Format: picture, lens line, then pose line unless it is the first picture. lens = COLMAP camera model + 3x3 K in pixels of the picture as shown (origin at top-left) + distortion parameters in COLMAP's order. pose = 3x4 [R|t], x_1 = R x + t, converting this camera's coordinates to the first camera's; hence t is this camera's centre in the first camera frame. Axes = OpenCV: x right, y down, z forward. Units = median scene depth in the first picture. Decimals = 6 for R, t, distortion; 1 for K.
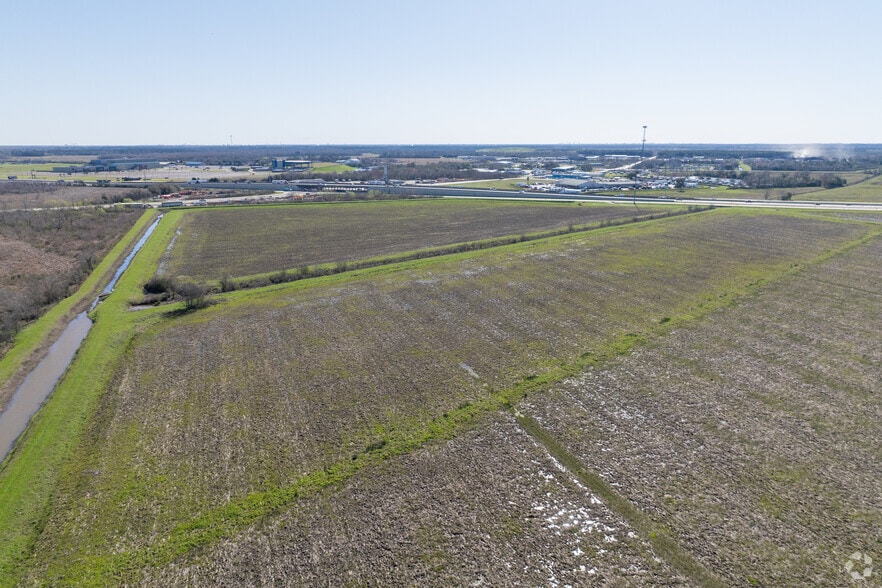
lens RADIAL K [[608.5, 0, 442.6], [0, 608.5, 307.0], [0, 0, 1]] dist [-0.001349, -0.000138]
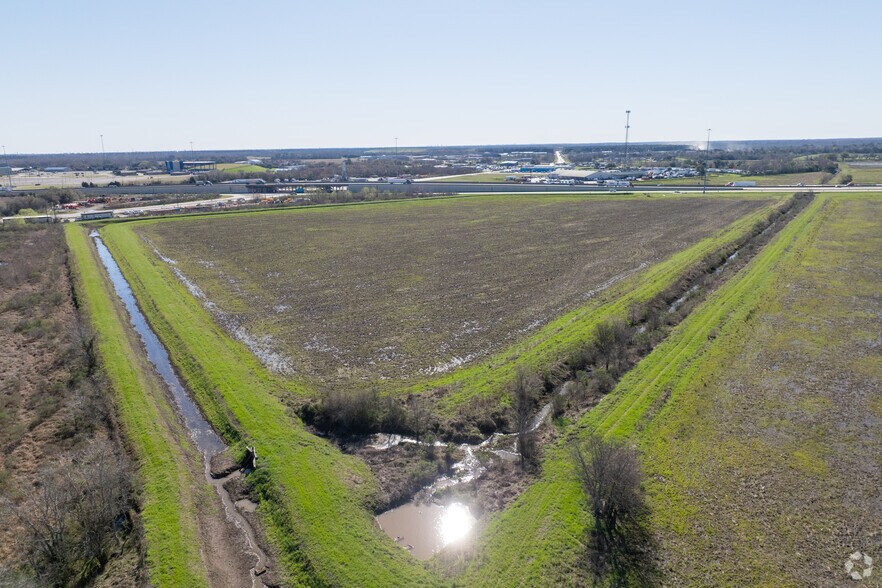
lens RADIAL K [[608.5, 0, 442.6], [0, 608.5, 307.0], [0, 0, 1]] dist [-0.001349, -0.000138]
pose [[0.977557, -0.068924, 0.199076, -0.172810], [0.069987, 0.997546, 0.001700, -0.035332], [-0.198705, 0.012271, 0.979983, 0.219958]]
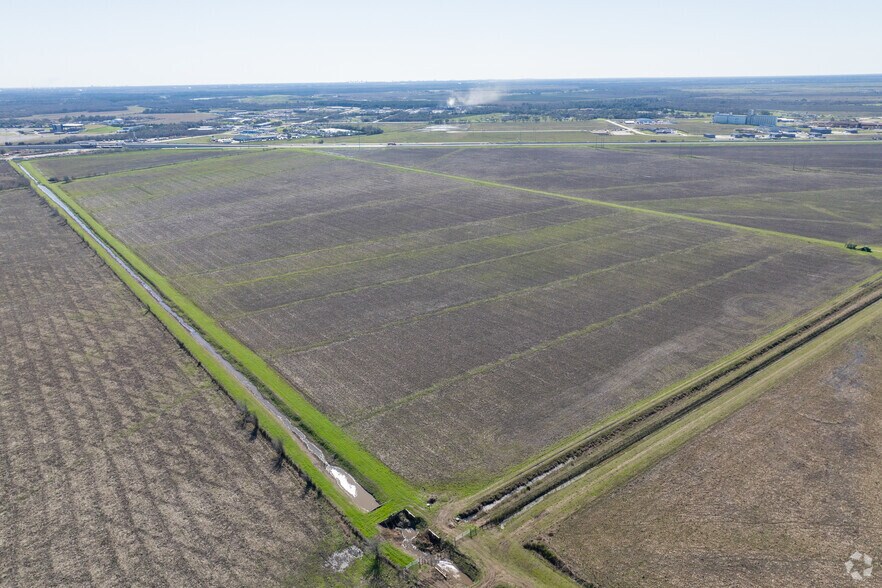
lens RADIAL K [[608.5, 0, 442.6], [0, 608.5, 307.0], [0, 0, 1]] dist [-0.001349, -0.000138]
pose [[0.949823, -0.120684, 0.288567, 0.227528], [0.092908, 0.989785, 0.108138, 0.200882], [-0.298670, -0.075902, 0.951333, -1.198225]]
